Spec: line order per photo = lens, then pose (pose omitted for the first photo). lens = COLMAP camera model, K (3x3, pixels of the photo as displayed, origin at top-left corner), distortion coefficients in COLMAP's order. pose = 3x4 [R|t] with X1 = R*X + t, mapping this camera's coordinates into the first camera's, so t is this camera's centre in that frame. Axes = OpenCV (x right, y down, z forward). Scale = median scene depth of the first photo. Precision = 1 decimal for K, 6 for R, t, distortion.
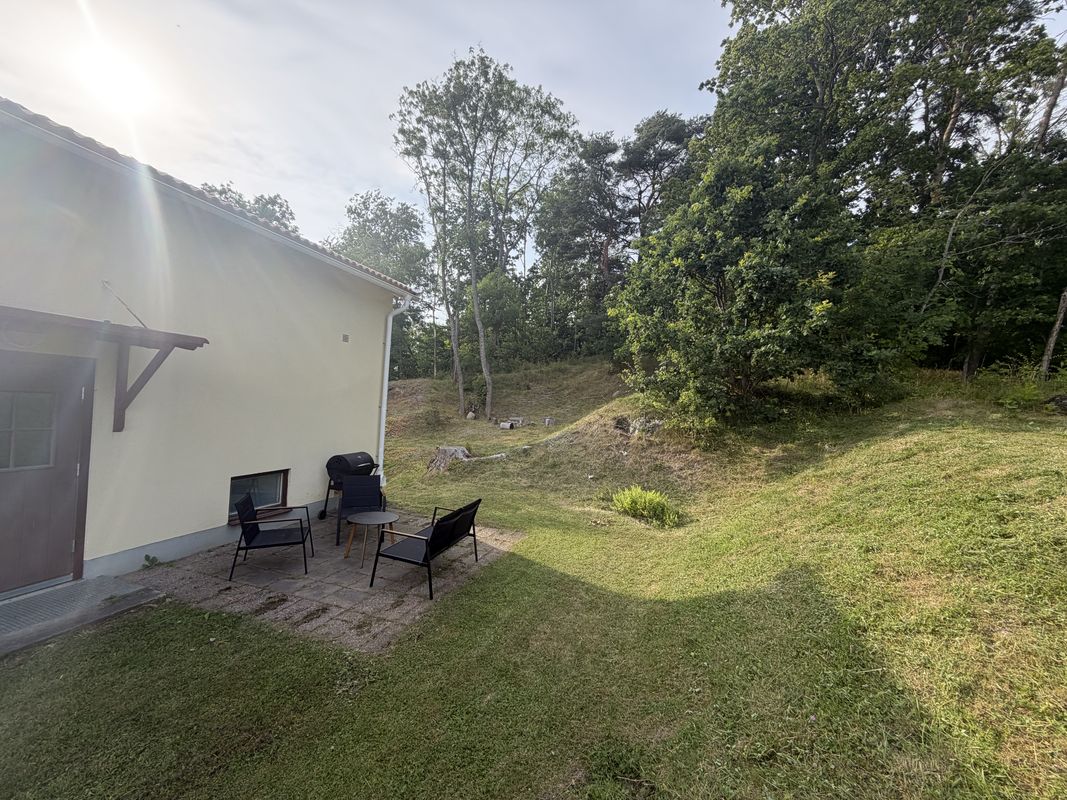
lens RADIAL K [[424.4, 0, 530.4], [0, 424.4, 402.4], [0, 0, 1]] dist [0.002850, 0.000190]
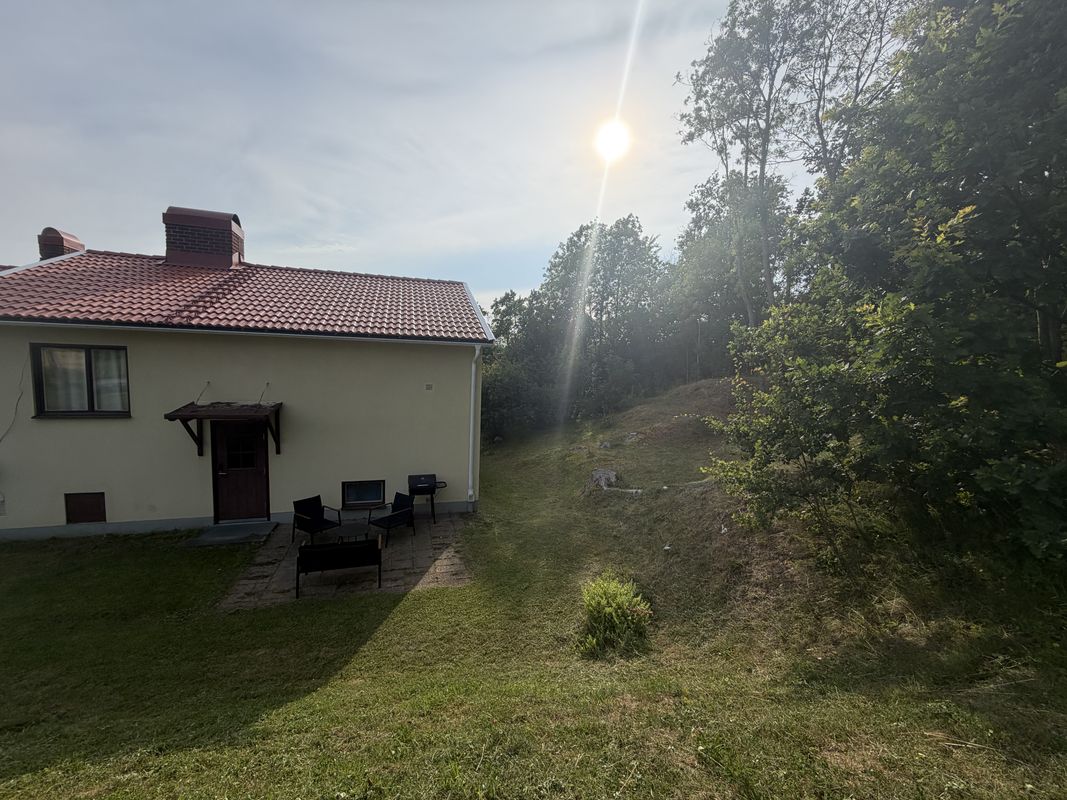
lens RADIAL K [[424.4, 0, 530.4], [0, 424.4, 402.4], [0, 0, 1]] dist [0.002850, 0.000190]
pose [[0.572149, 0.037771, -0.819279, 0.229664], [0.002502, 0.998854, 0.047798, -0.045582], [0.820146, -0.029397, 0.571399, 0.137701]]
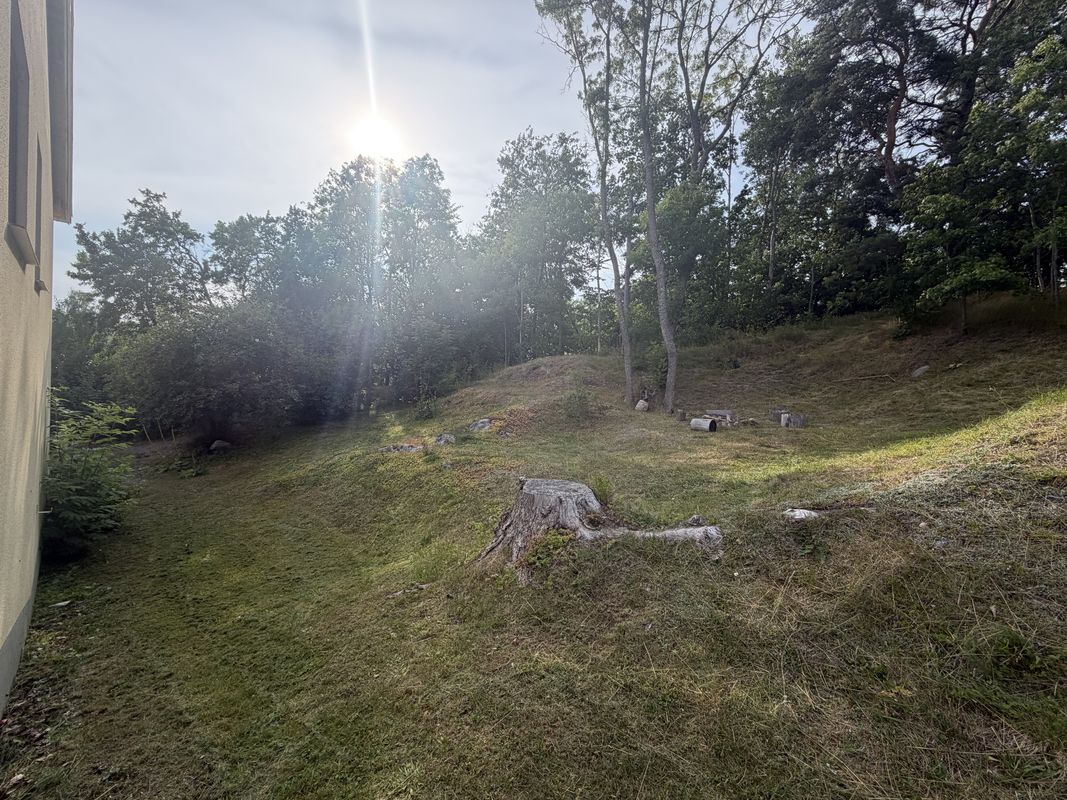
lens RADIAL K [[424.4, 0, 530.4], [0, 424.4, 402.4], [0, 0, 1]] dist [0.002850, 0.000190]
pose [[0.912255, 0.017412, -0.409254, -0.026249], [-0.009589, 0.999730, 0.021160, 0.012332], [0.409512, -0.015380, 0.912175, 0.297978]]
